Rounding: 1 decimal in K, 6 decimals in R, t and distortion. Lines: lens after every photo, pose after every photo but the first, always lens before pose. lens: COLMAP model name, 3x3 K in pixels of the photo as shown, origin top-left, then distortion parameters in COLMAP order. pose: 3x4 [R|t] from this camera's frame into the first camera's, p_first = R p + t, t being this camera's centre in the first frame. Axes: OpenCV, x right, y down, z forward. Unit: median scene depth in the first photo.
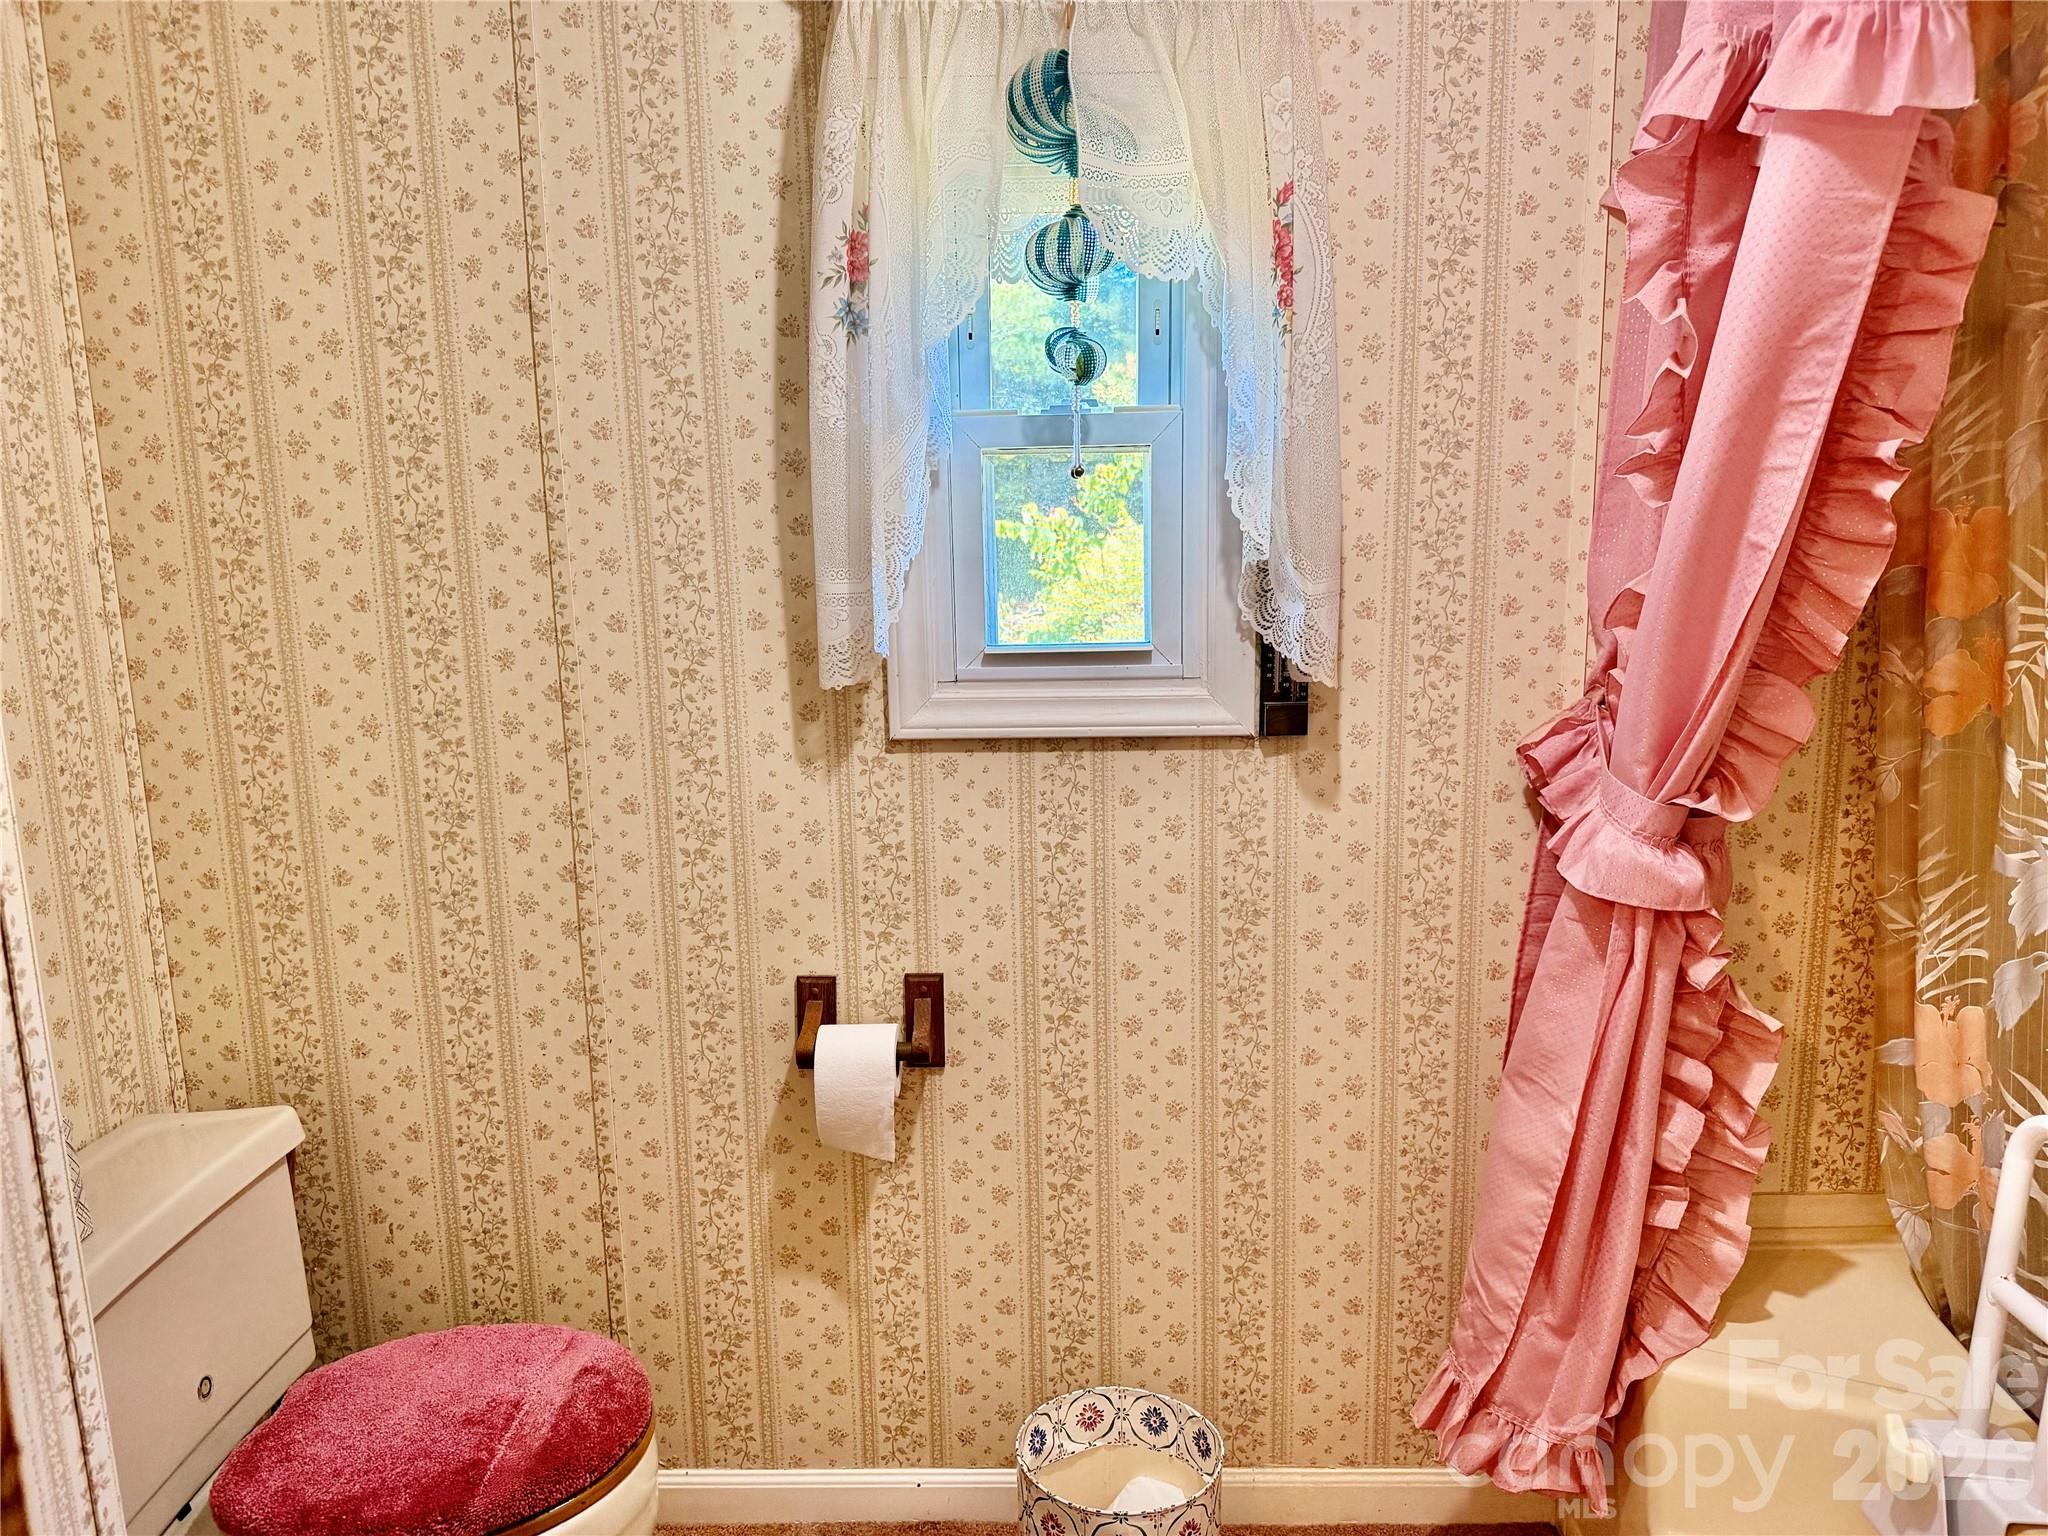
lens RADIAL K [[1417.1, 0, 1024.0], [0, 1417.1, 768.0], [0, 0, 1]] dist [0.116279, -0.210492]
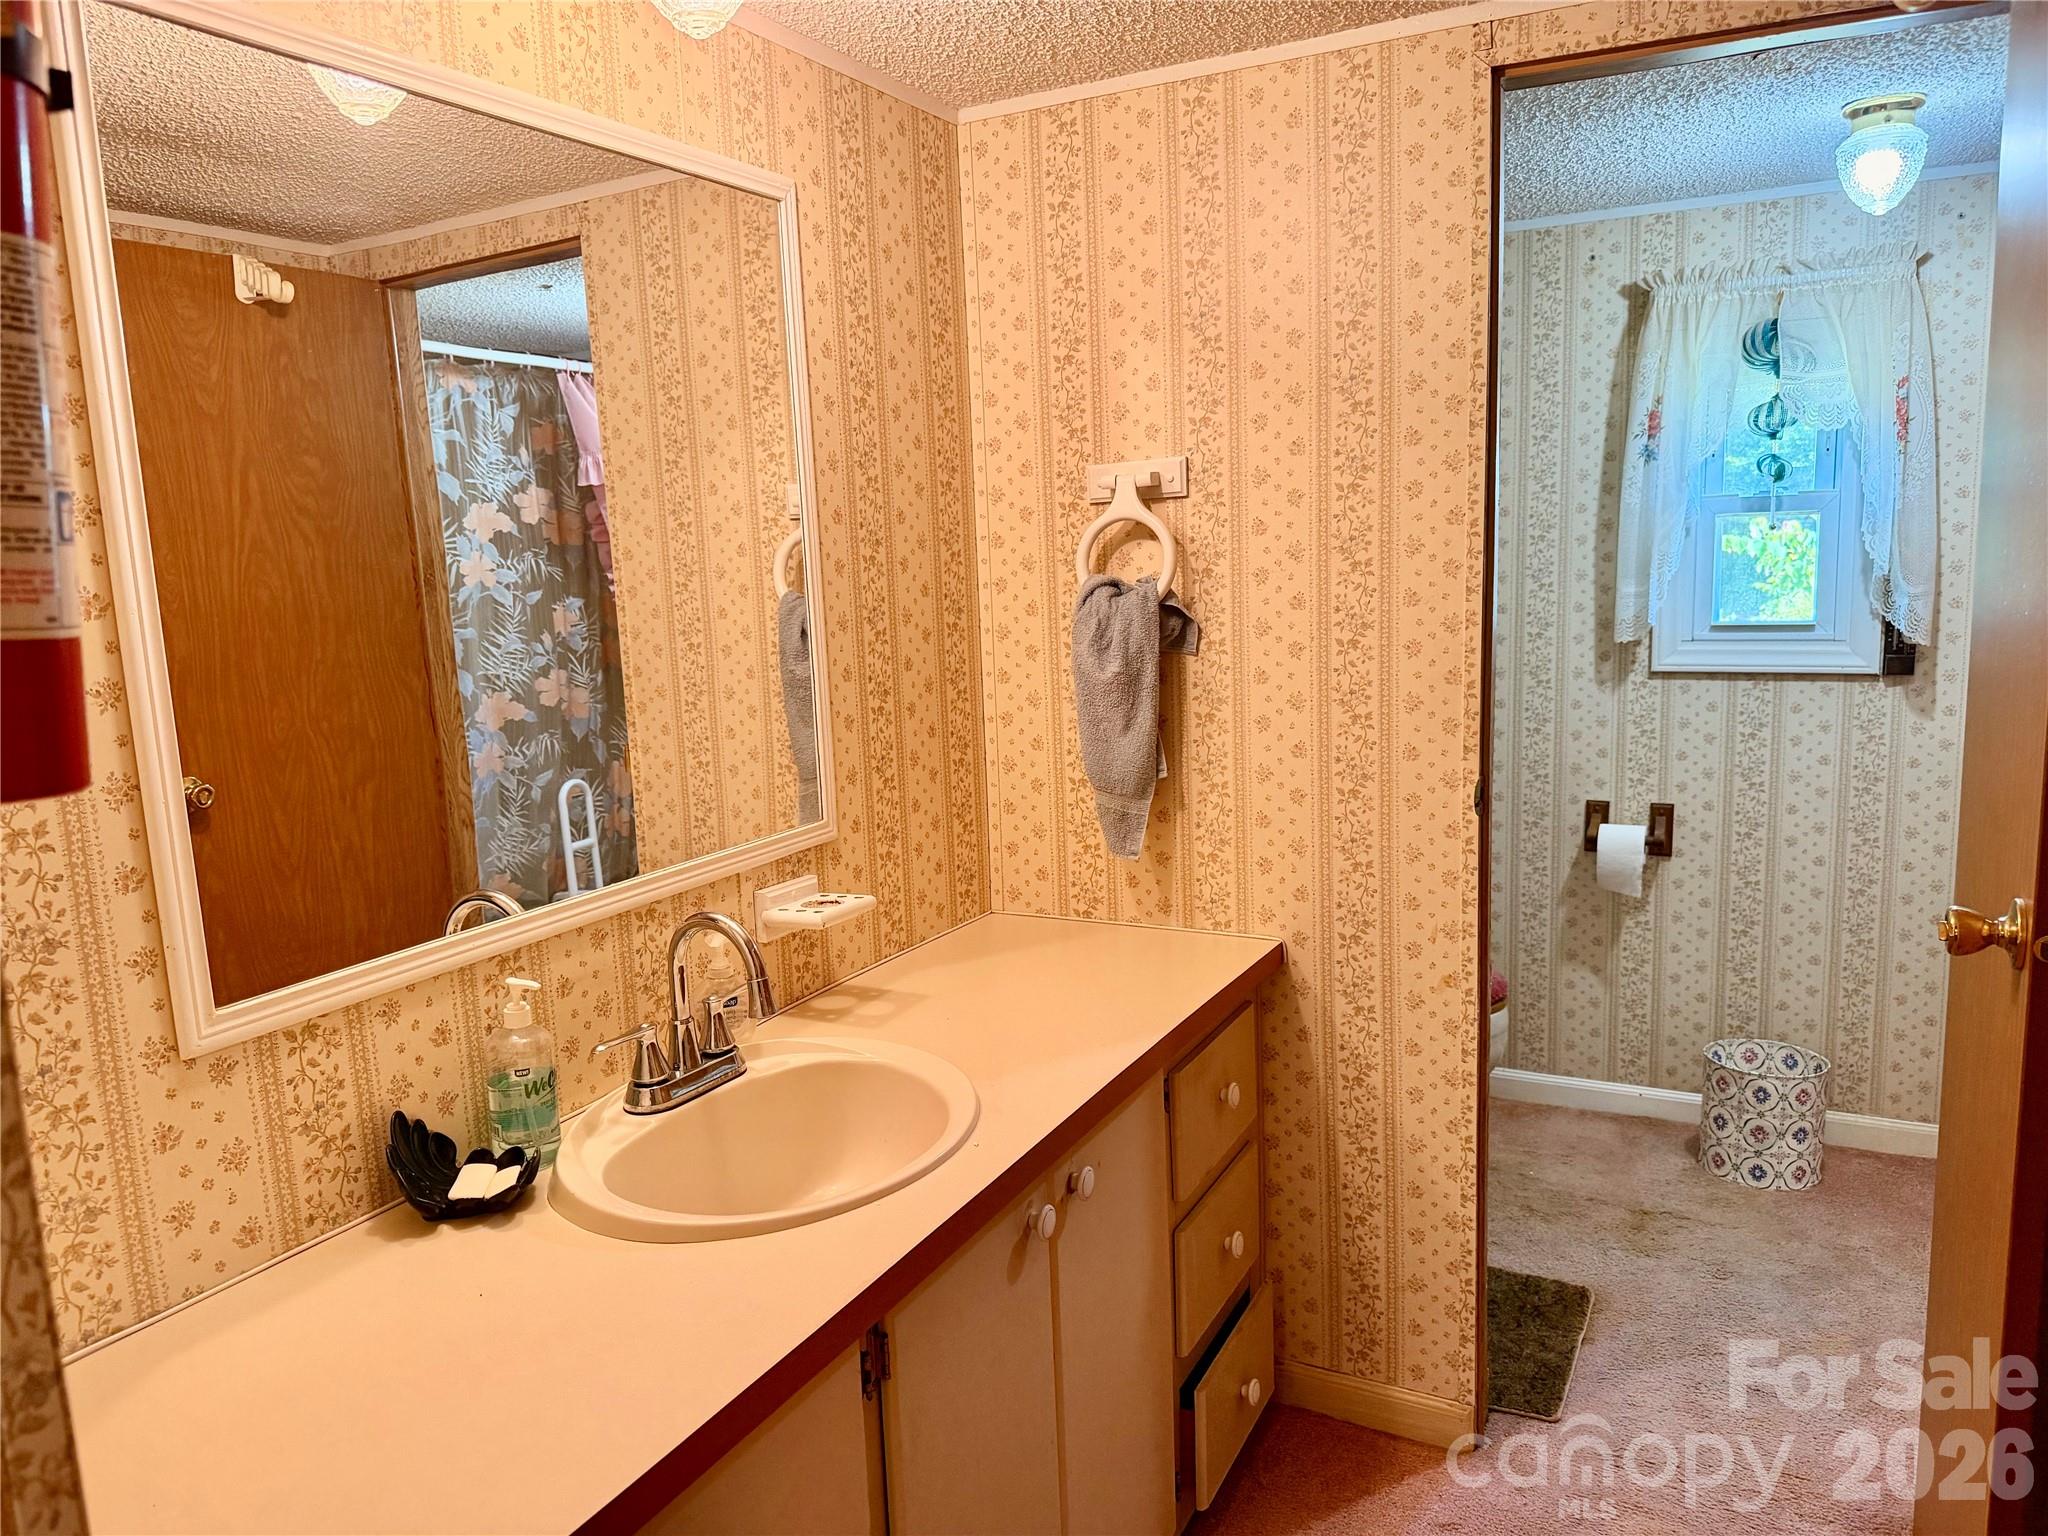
lens RADIAL K [[1432.4, 0, 1024.0], [0, 1432.4, 768.0], [0, 0, 1]] dist [0.025744, -0.044936]
pose [[0.893203, 0.056082, -0.446143, 0.017759], [-0.061332, 0.998114, 0.002676, 0.148738], [0.445451, 0.024972, 0.894958, -1.024983]]
